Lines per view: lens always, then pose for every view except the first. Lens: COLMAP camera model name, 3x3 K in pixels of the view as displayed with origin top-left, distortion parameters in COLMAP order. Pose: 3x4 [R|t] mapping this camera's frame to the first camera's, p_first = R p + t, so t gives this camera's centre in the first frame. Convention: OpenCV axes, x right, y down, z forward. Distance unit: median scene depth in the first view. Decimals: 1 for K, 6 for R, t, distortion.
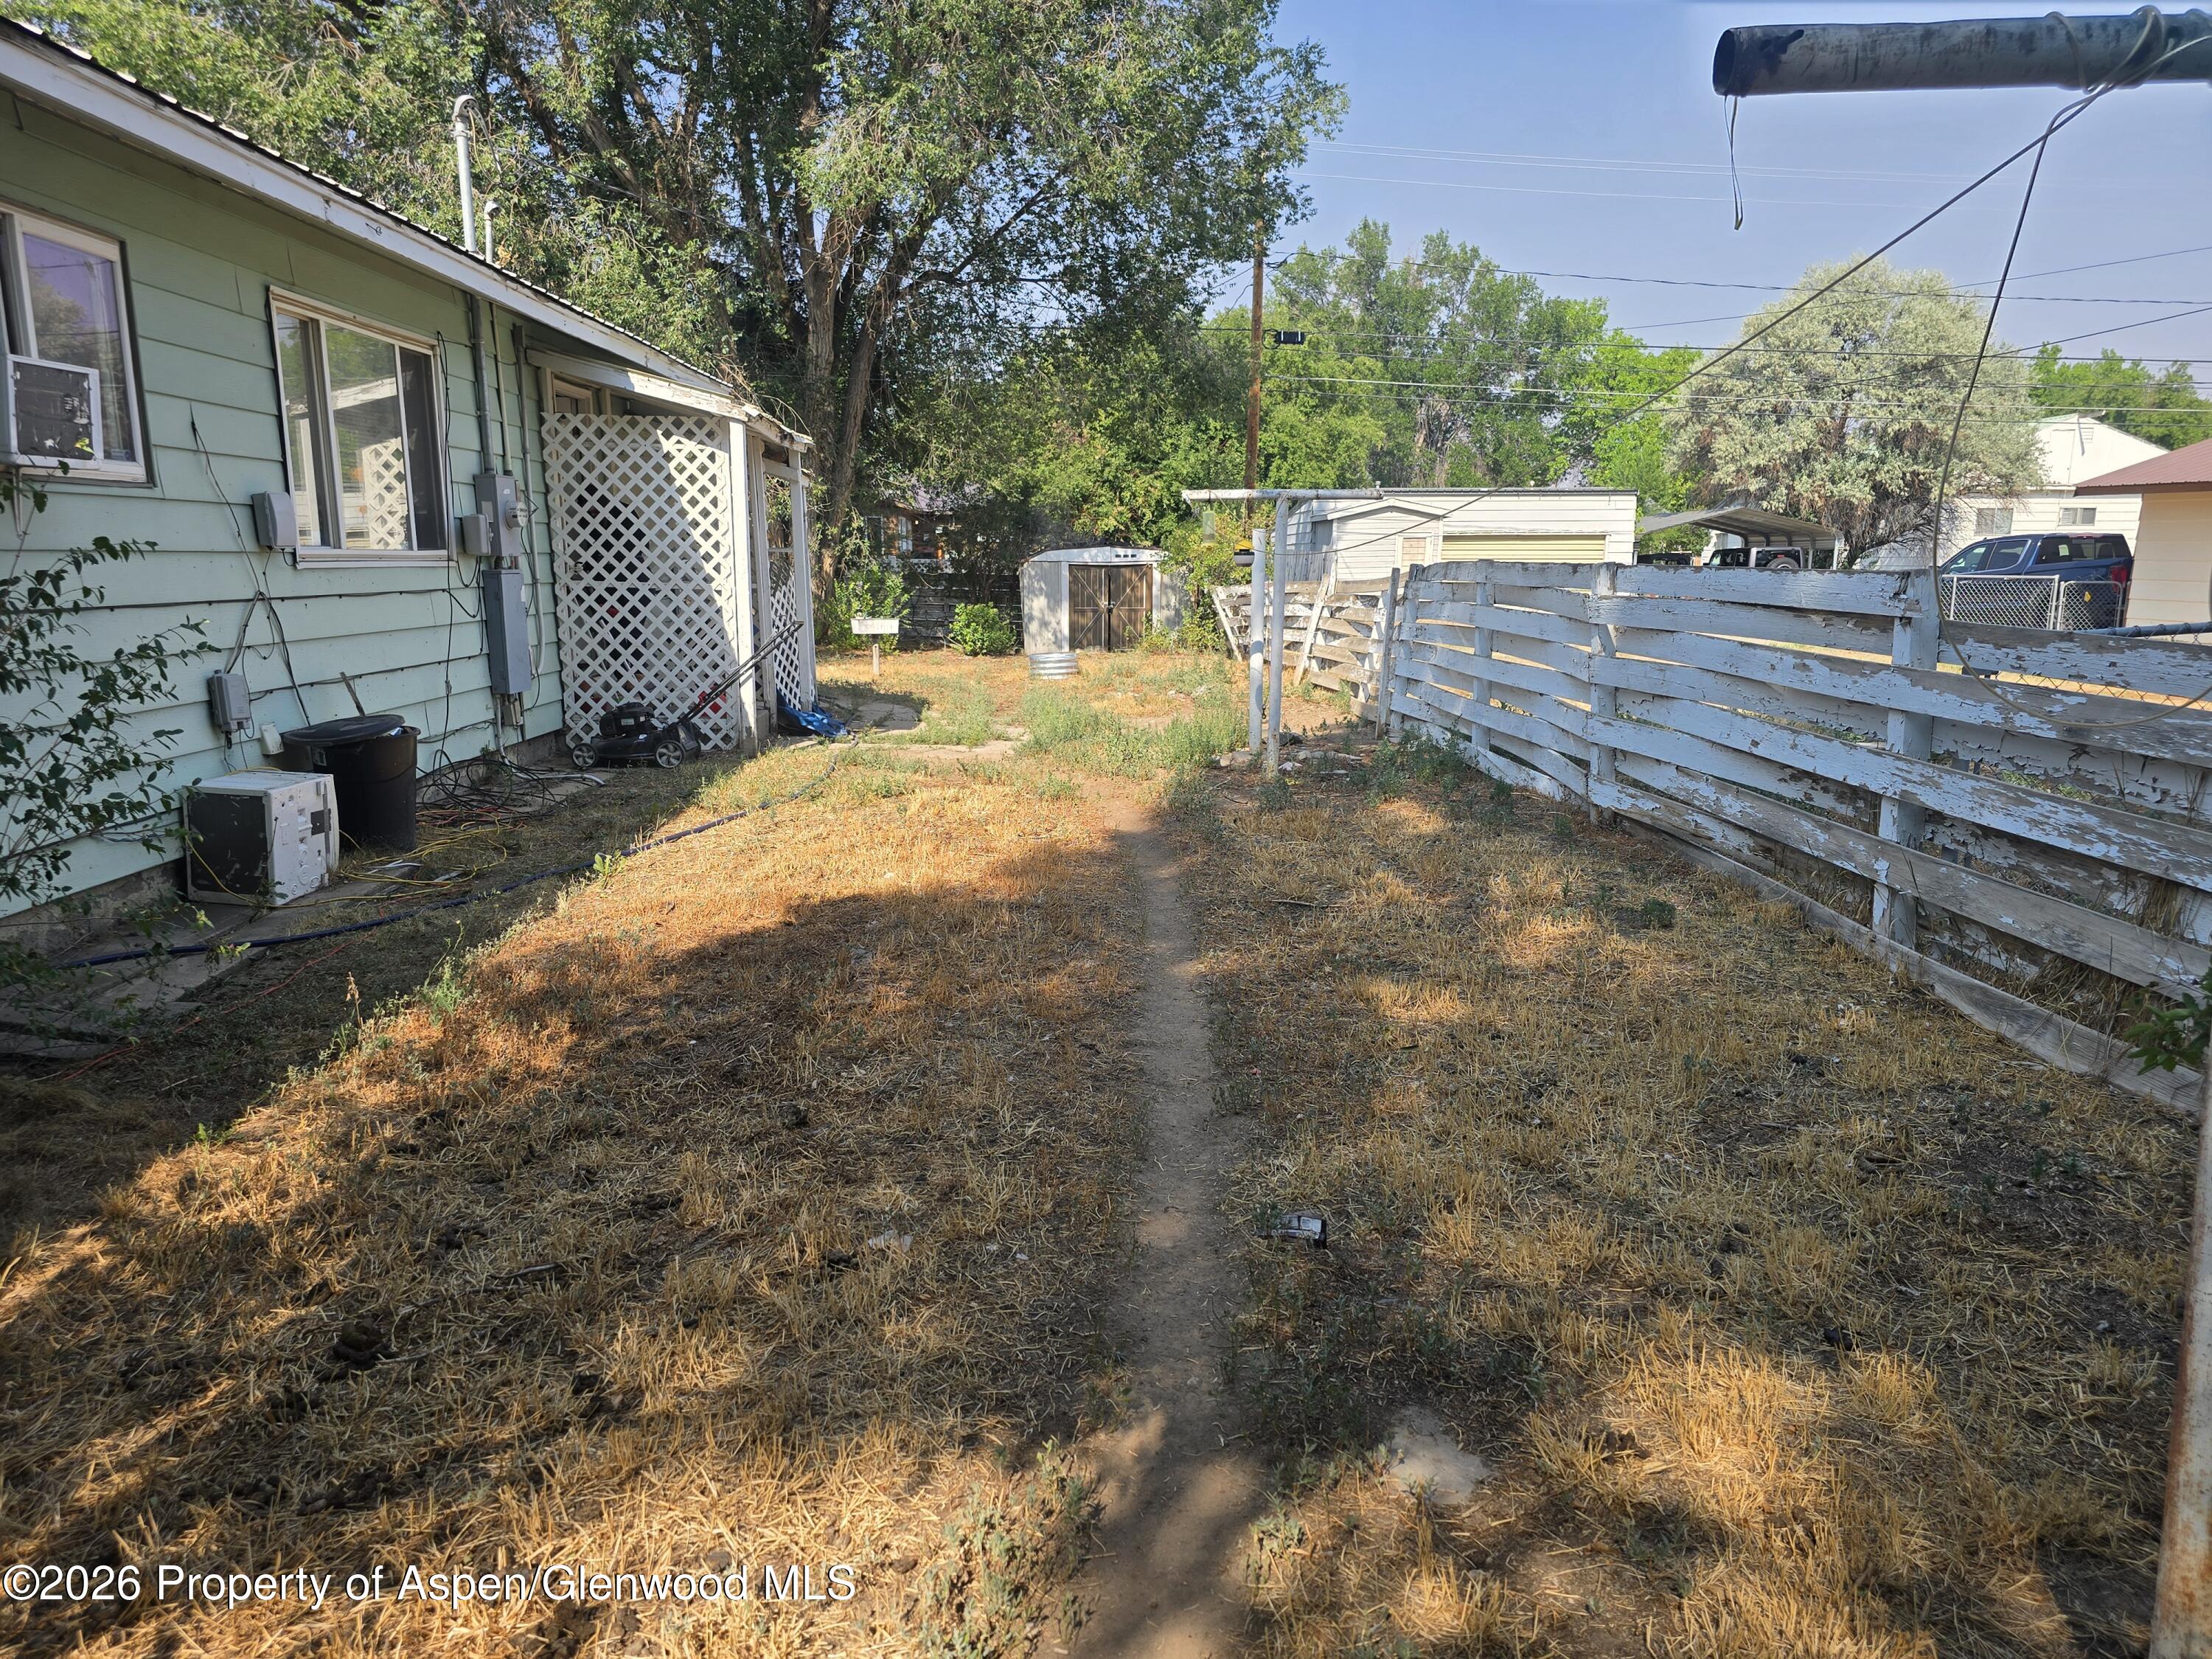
lens RADIAL K [[1478.7, 0, 1052.9], [0, 1478.7, 884.3], [0, 0, 1]] dist [0.059694, -0.055261]
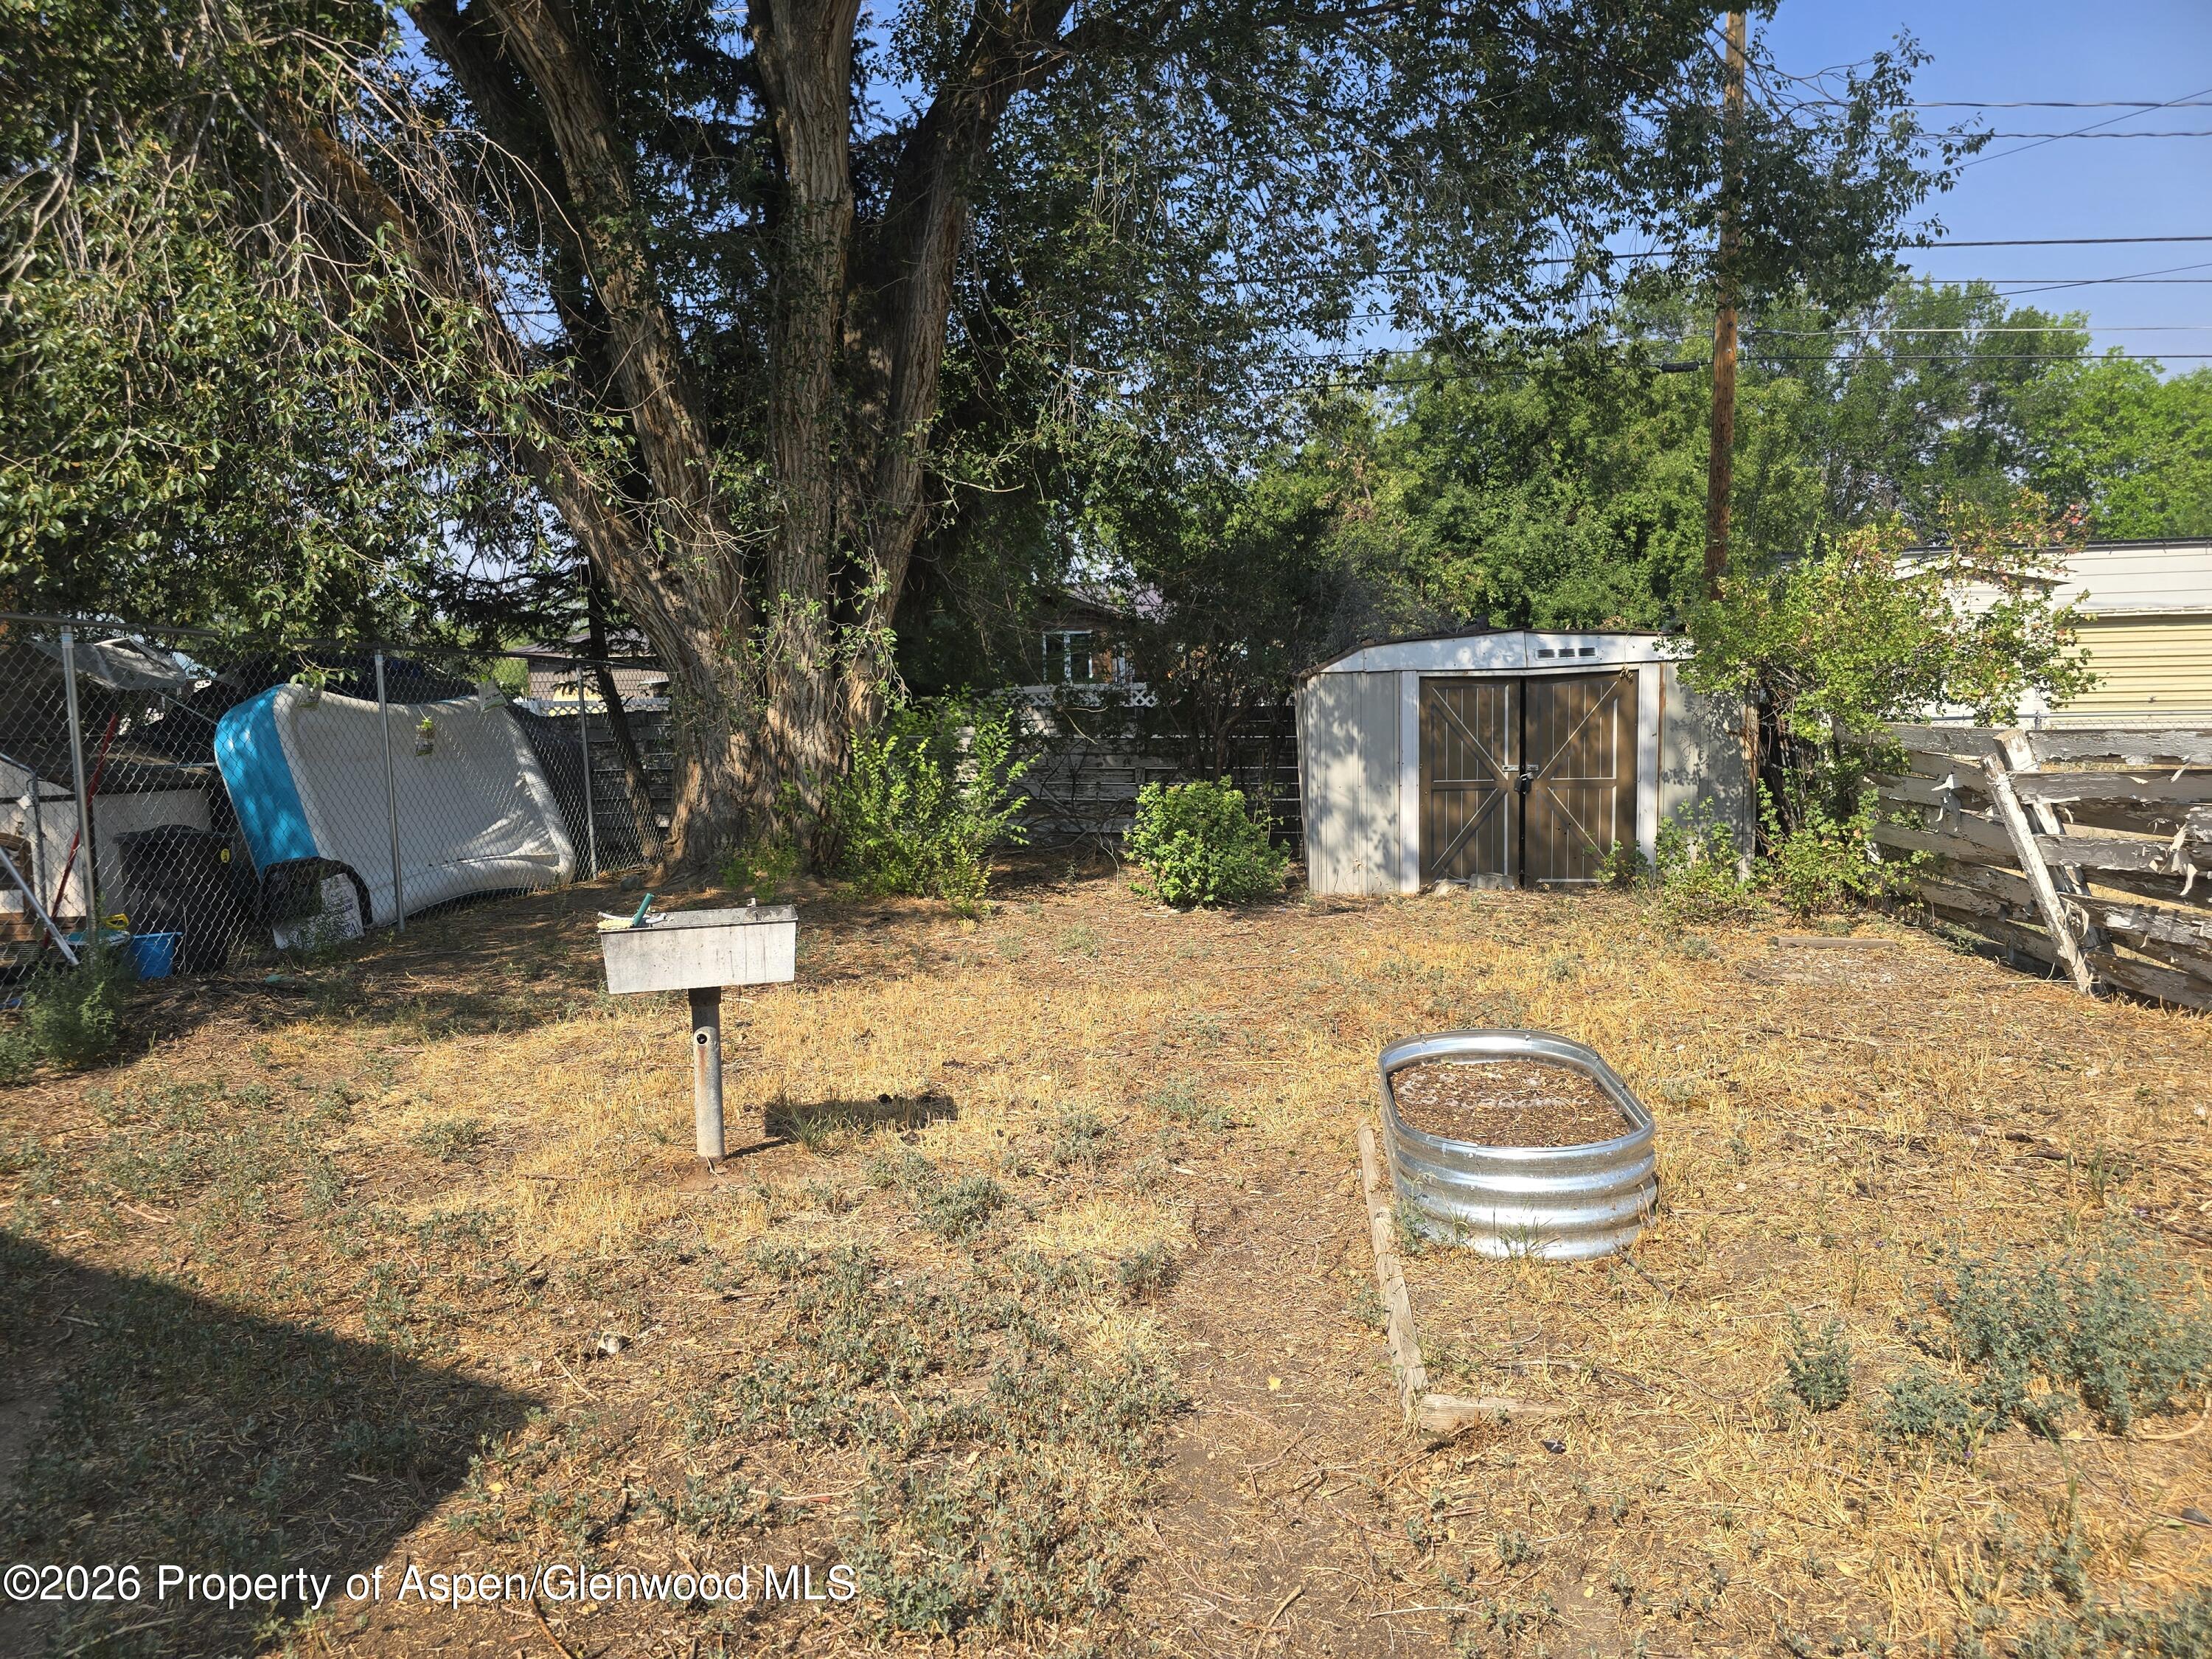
lens RADIAL K [[1478.7, 0, 1065.8], [0, 1478.7, 896.4], [0, 0, 1]] dist [0.059694, -0.055261]
pose [[0.987020, -0.004497, -0.160532, -0.019961], [-0.007868, 0.997053, -0.076307, -0.122701], [0.160402, 0.076580, 0.984077, 0.581182]]
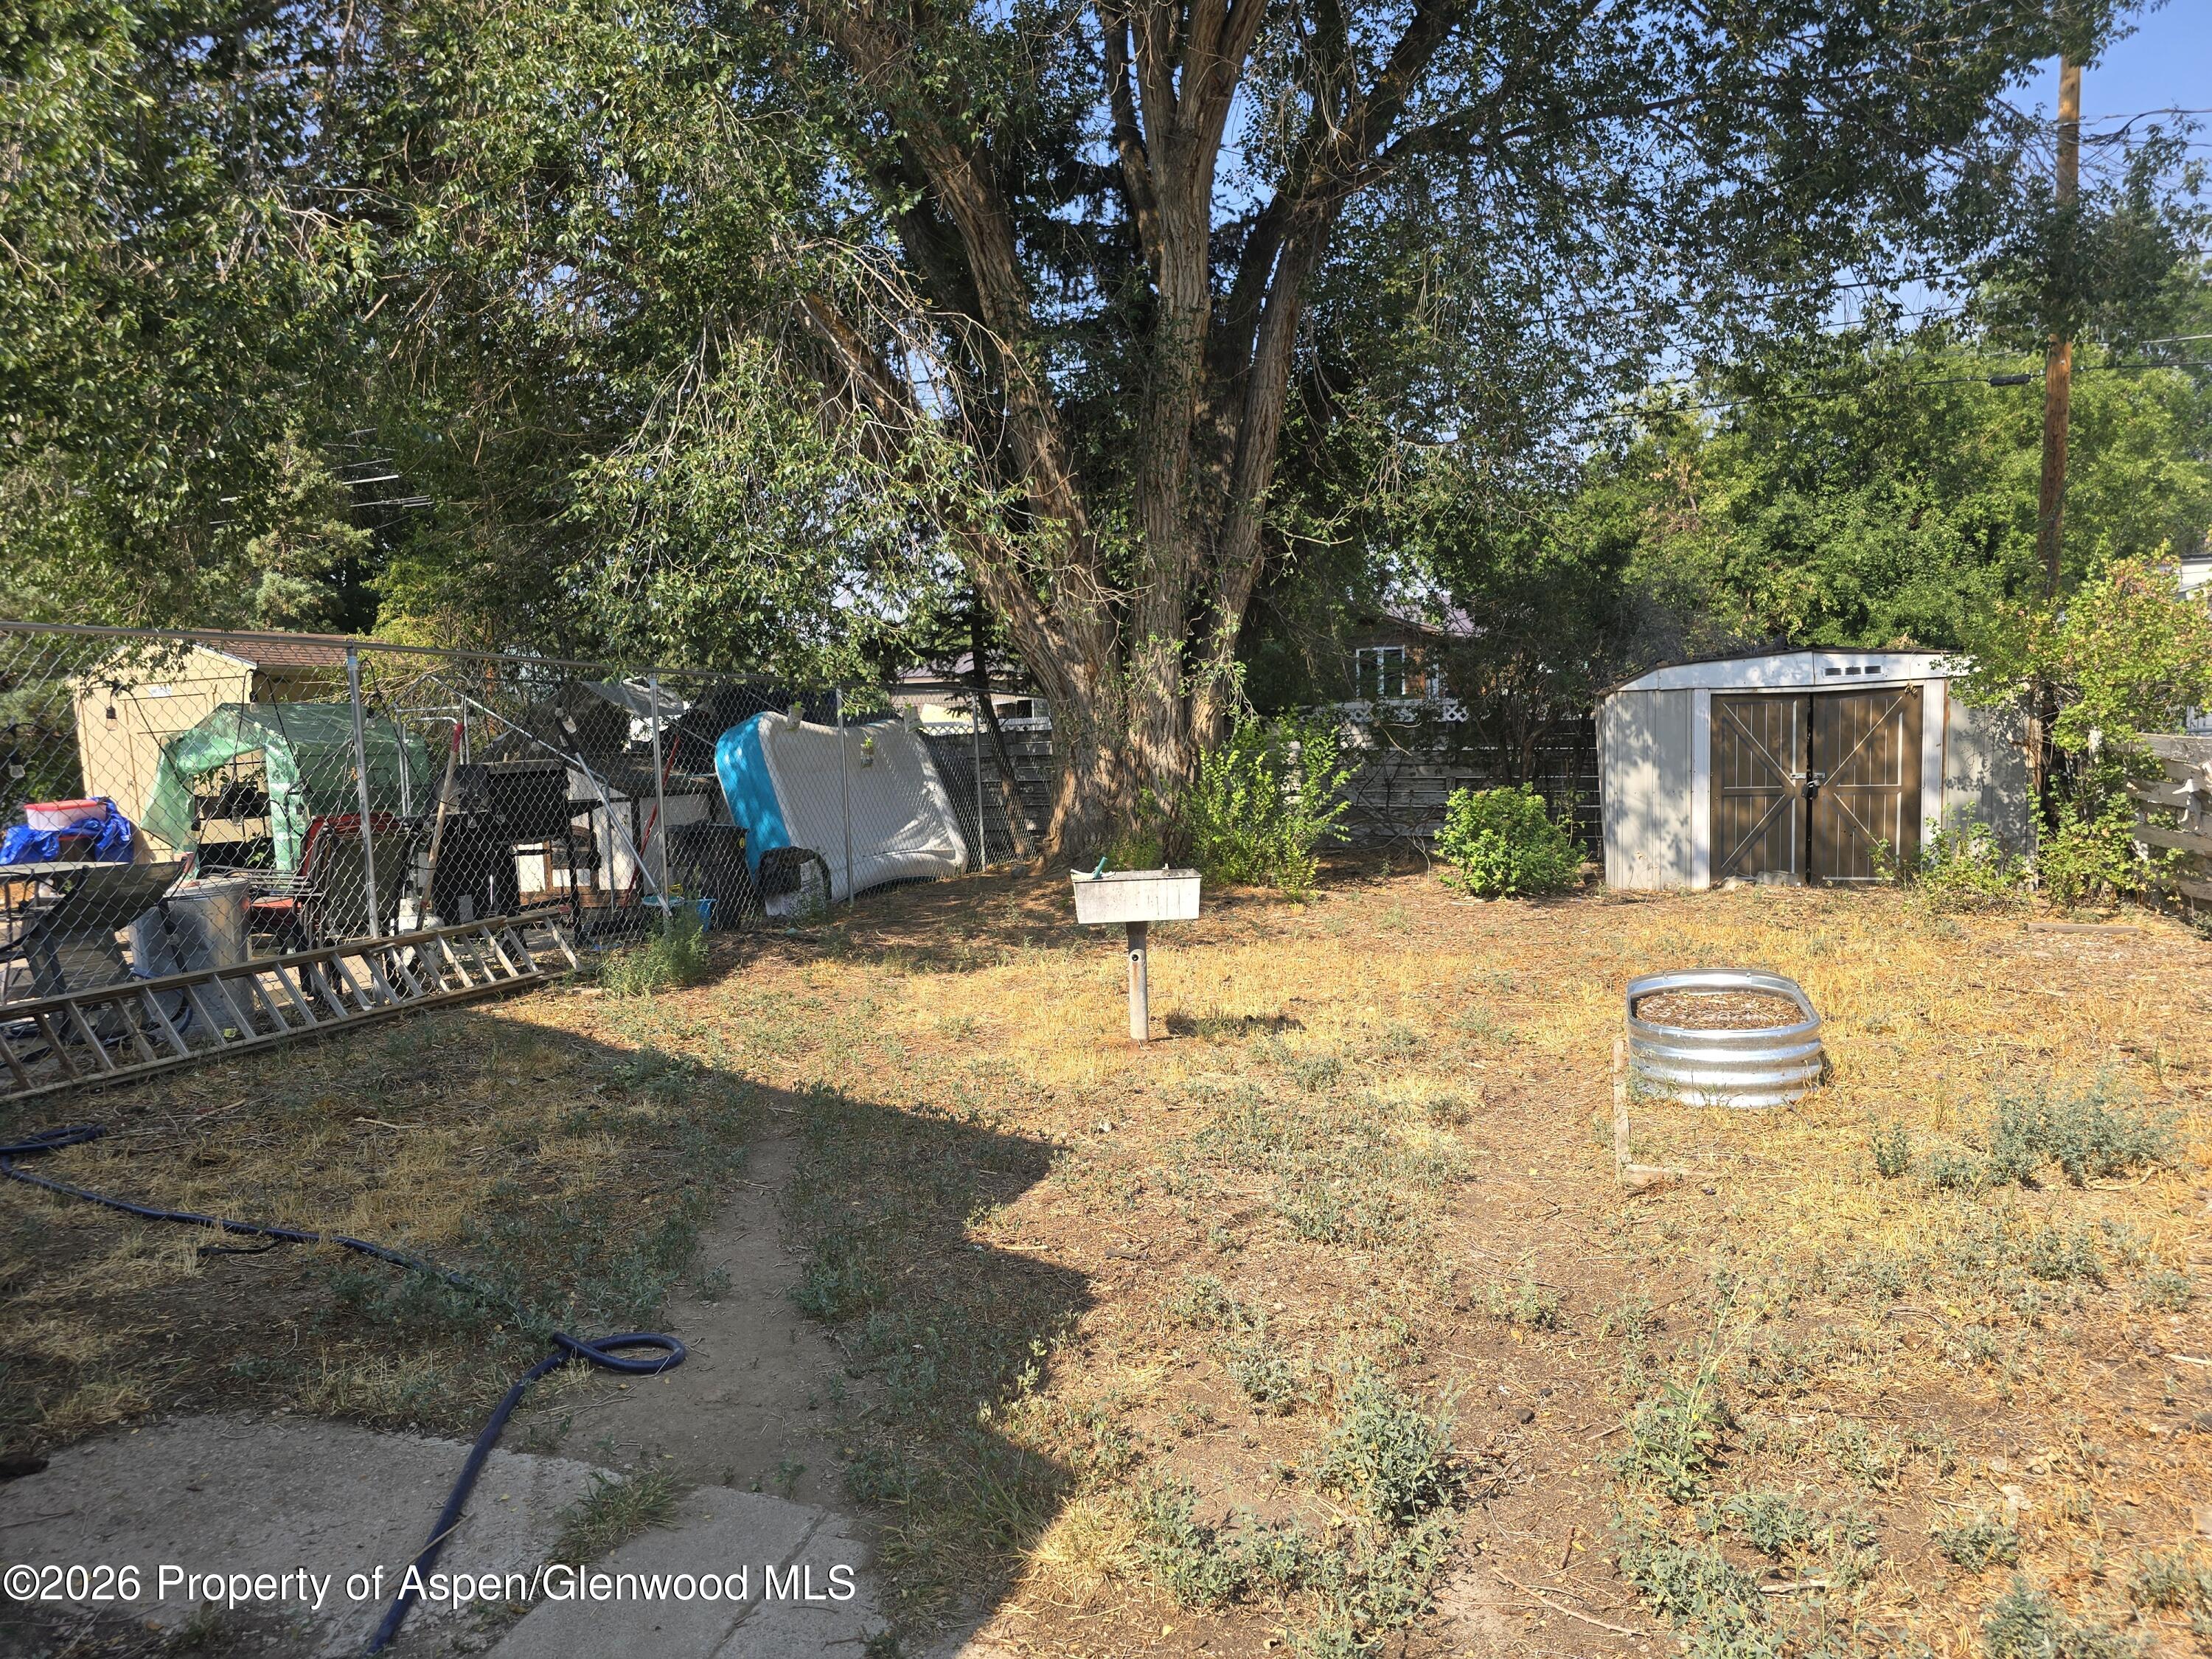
lens RADIAL K [[1478.7, 0, 1102.4], [0, 1478.7, 892.2], [0, 0, 1]] dist [0.059694, -0.055261]
pose [[0.942008, 0.006169, -0.335532, -0.011129], [-0.036634, 0.995746, -0.084541, -0.109147], [0.333584, 0.091930, 0.938228, 0.509904]]
